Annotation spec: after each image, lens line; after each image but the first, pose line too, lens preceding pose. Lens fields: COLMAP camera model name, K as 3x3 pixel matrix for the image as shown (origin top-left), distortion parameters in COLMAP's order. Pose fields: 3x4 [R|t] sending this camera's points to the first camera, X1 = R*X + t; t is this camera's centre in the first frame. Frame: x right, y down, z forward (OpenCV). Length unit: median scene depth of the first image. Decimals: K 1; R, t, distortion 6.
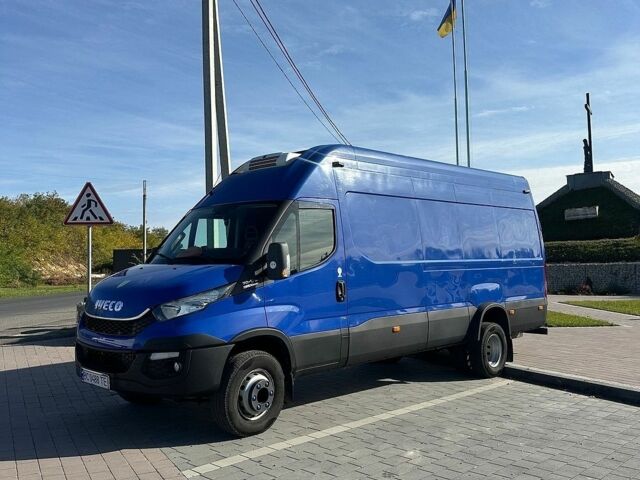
lens RADIAL K [[596.1, 0, 320.0], [0, 596.1, 240.0], [0, 0, 1]] dist [0.074288, -0.001234]
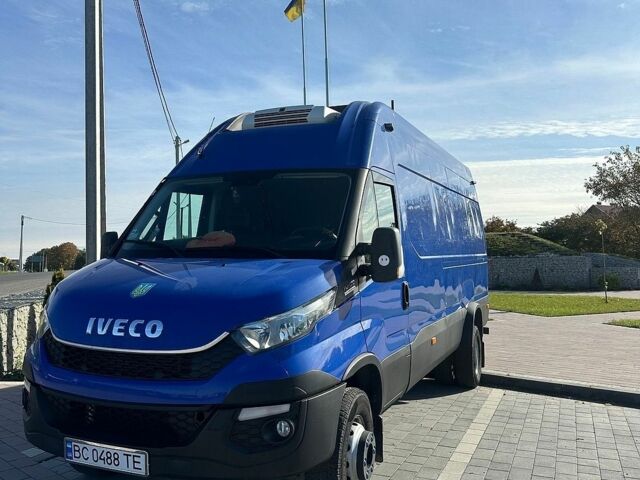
lens RADIAL K [[596.1, 0, 320.0], [0, 596.1, 240.0], [0, 0, 1]] dist [0.074288, -0.001234]
pose [[0.935571, 0.018226, 0.352667, -0.379672], [-0.021848, 0.999741, 0.006294, 0.015628], [-0.352461, -0.013593, 0.935728, 0.385066]]
